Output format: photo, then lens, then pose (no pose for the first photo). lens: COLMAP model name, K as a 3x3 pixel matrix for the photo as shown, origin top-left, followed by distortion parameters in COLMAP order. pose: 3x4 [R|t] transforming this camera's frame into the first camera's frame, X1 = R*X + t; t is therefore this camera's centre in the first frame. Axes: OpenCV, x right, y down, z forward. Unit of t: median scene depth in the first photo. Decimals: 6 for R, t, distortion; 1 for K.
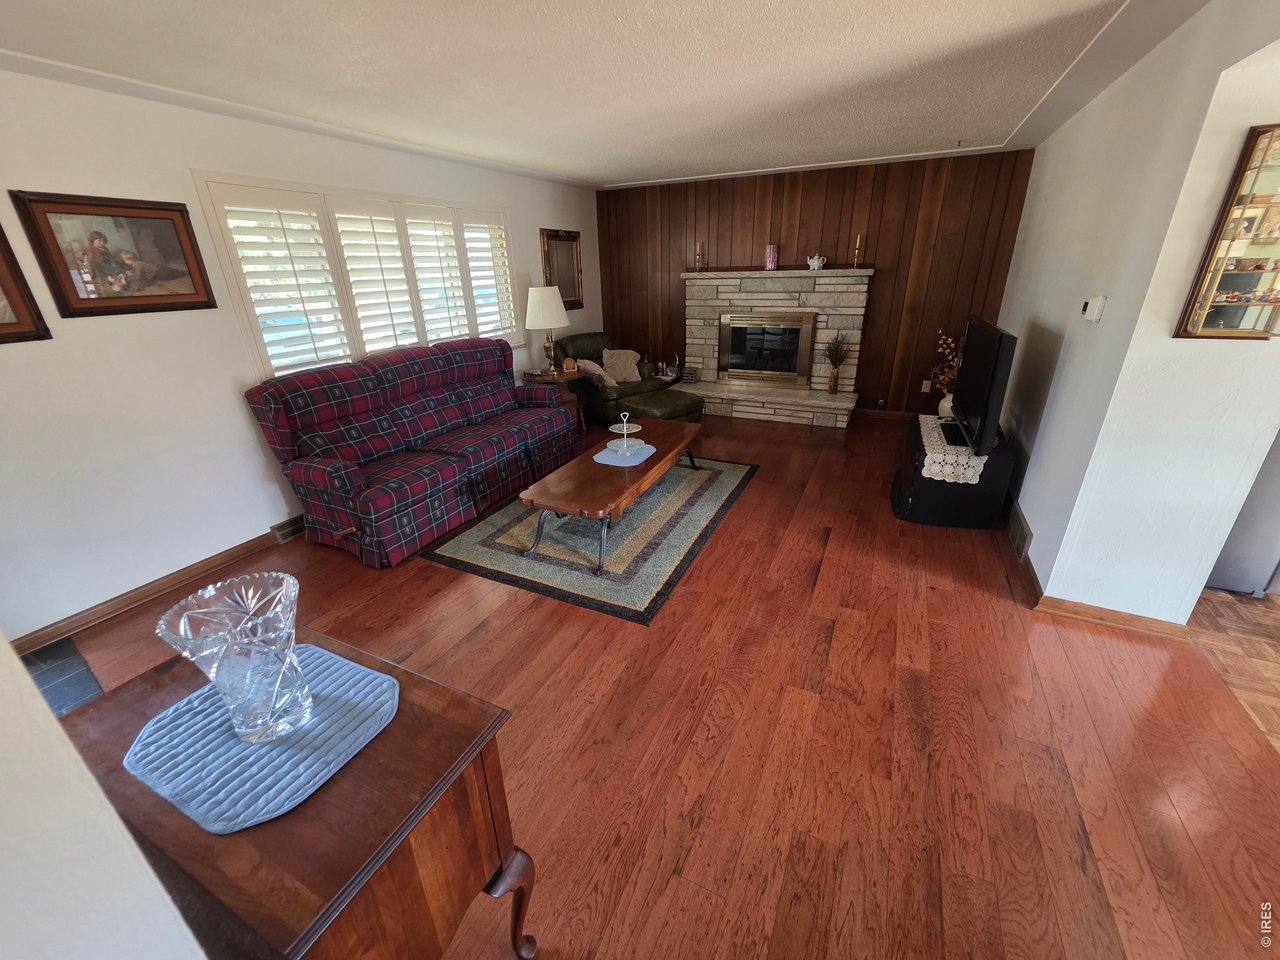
lens RADIAL K [[513.4, 0, 644.3], [0, 513.4, 477.3], [0, 0, 1]] dist [0.002557, 0.000108]
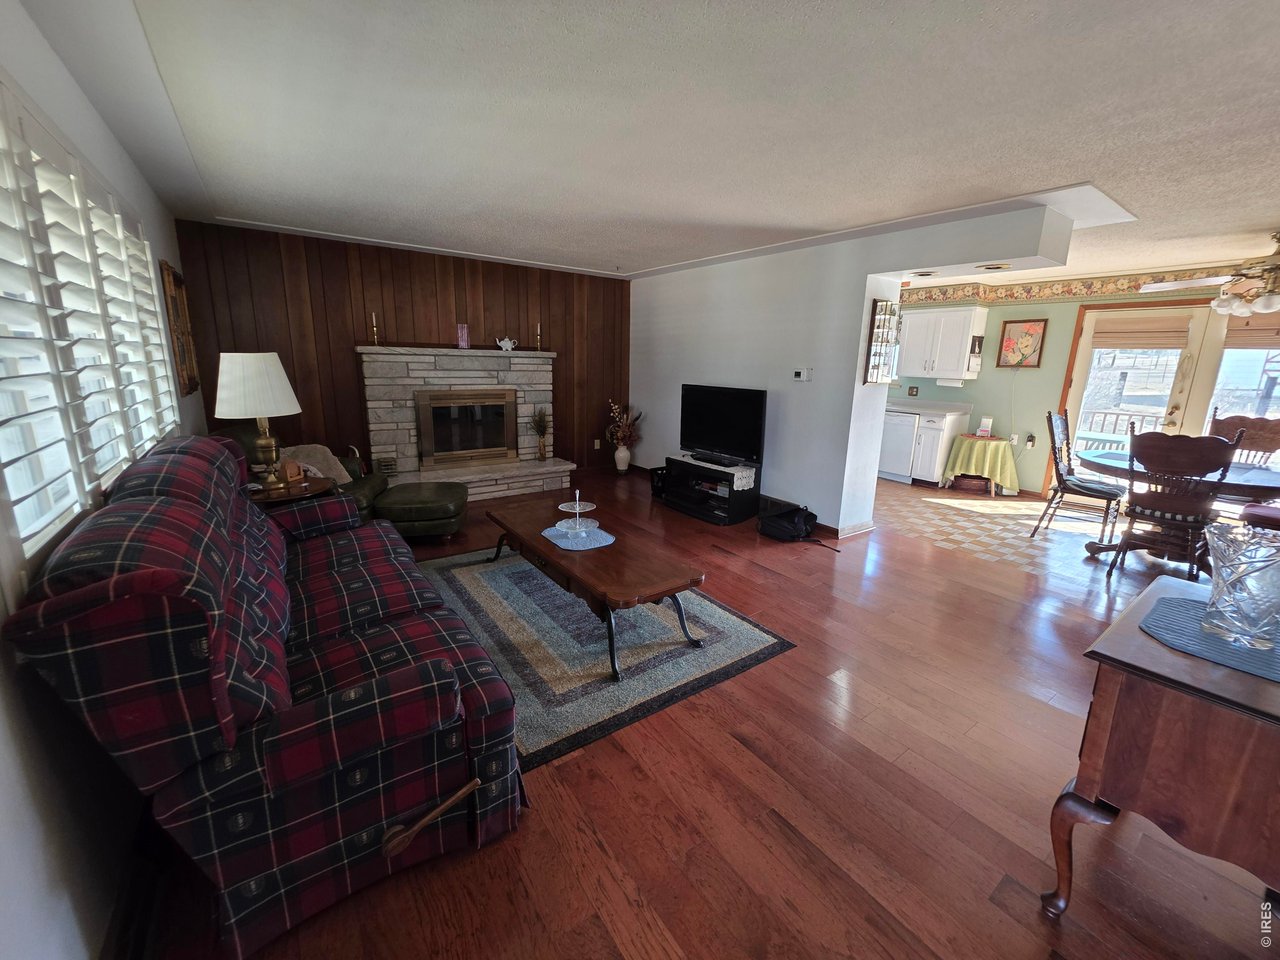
lens RADIAL K [[513.4, 0, 649.8], [0, 513.4, 475.1], [0, 0, 1]] dist [0.002557, 0.000108]
pose [[0.462511, -0.157751, 0.872466, -0.488874], [0.305159, 0.952244, 0.010405, -0.077944], [-0.832443, 0.261429, 0.488563, 0.296168]]
